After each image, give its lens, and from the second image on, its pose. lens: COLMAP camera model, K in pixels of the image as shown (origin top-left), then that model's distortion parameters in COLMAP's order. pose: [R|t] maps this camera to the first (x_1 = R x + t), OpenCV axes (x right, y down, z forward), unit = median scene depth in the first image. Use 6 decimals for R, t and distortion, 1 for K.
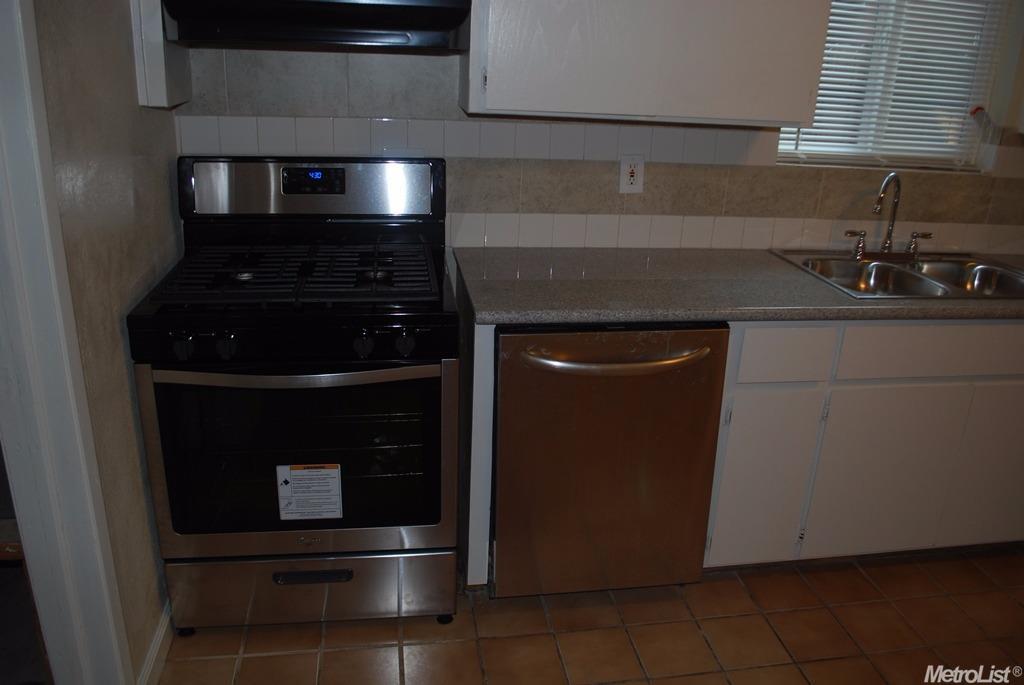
lens RADIAL K [[811.3, 0, 512.0], [0, 811.3, 342.5], [0, 0, 1]] dist [-0.090781, 0.029731]
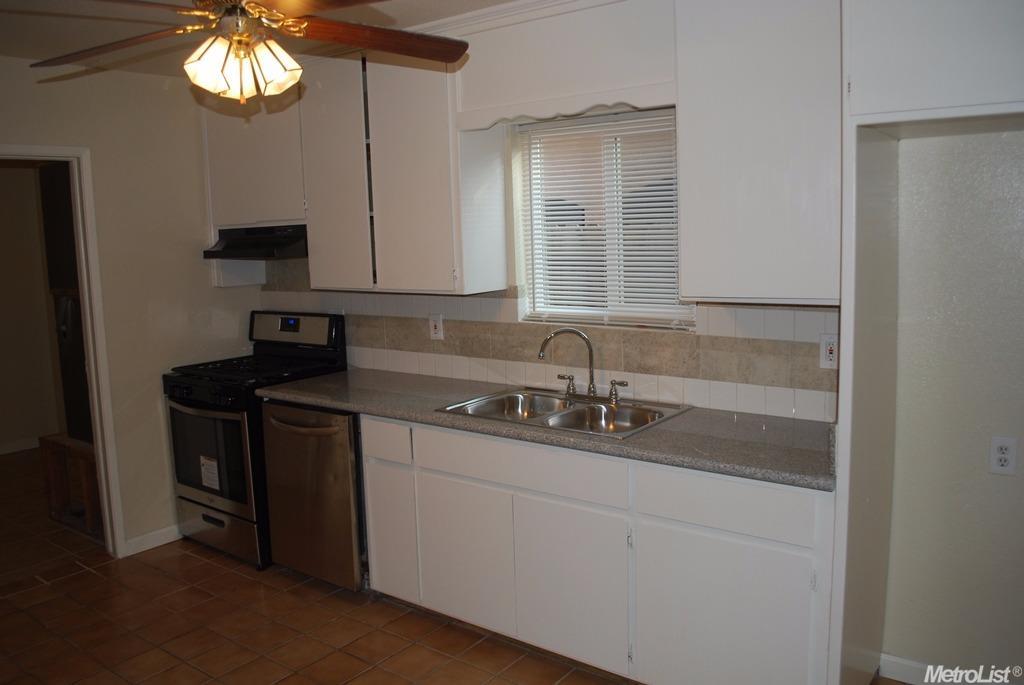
lens RADIAL K [[811.3, 0, 512.0], [0, 811.3, 342.5], [0, 0, 1]] dist [-0.090781, 0.029731]
pose [[0.683031, 0.033105, -0.729638, 1.301857], [-0.198181, 0.969896, -0.141516, 0.004207], [0.702988, 0.241260, 0.669030, 0.095376]]
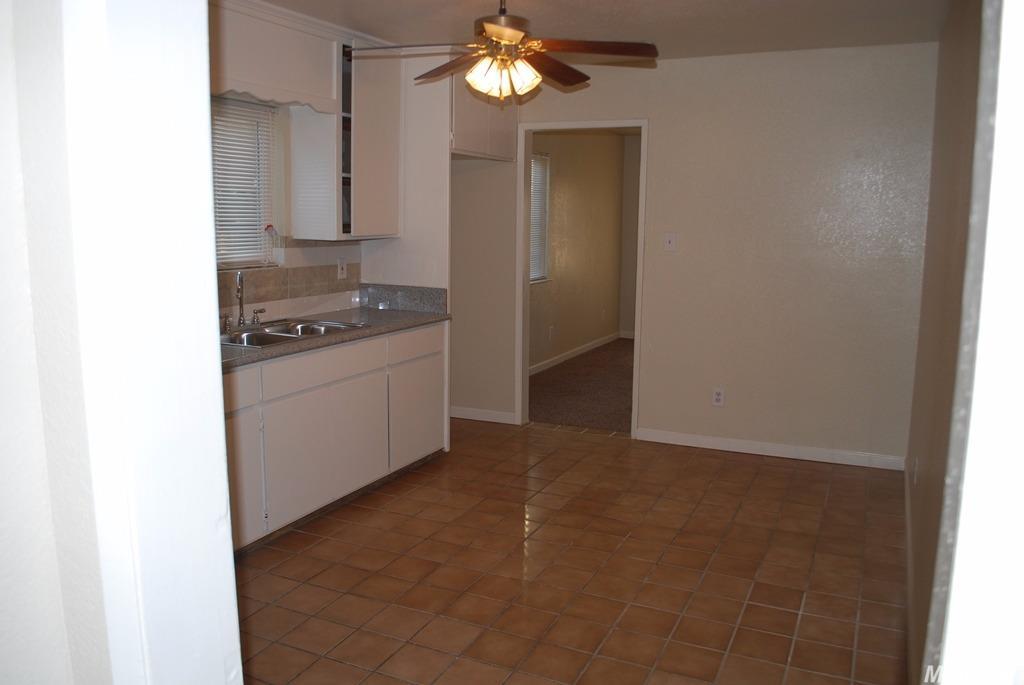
lens RADIAL K [[811.3, 0, 512.0], [0, 811.3, 342.5], [0, 0, 1]] dist [-0.090781, 0.029731]
pose [[0.580118, -0.168206, 0.796975, -0.443872], [0.274871, 0.961477, 0.002846, 0.050697], [-0.766752, 0.217414, 0.604005, -0.285344]]
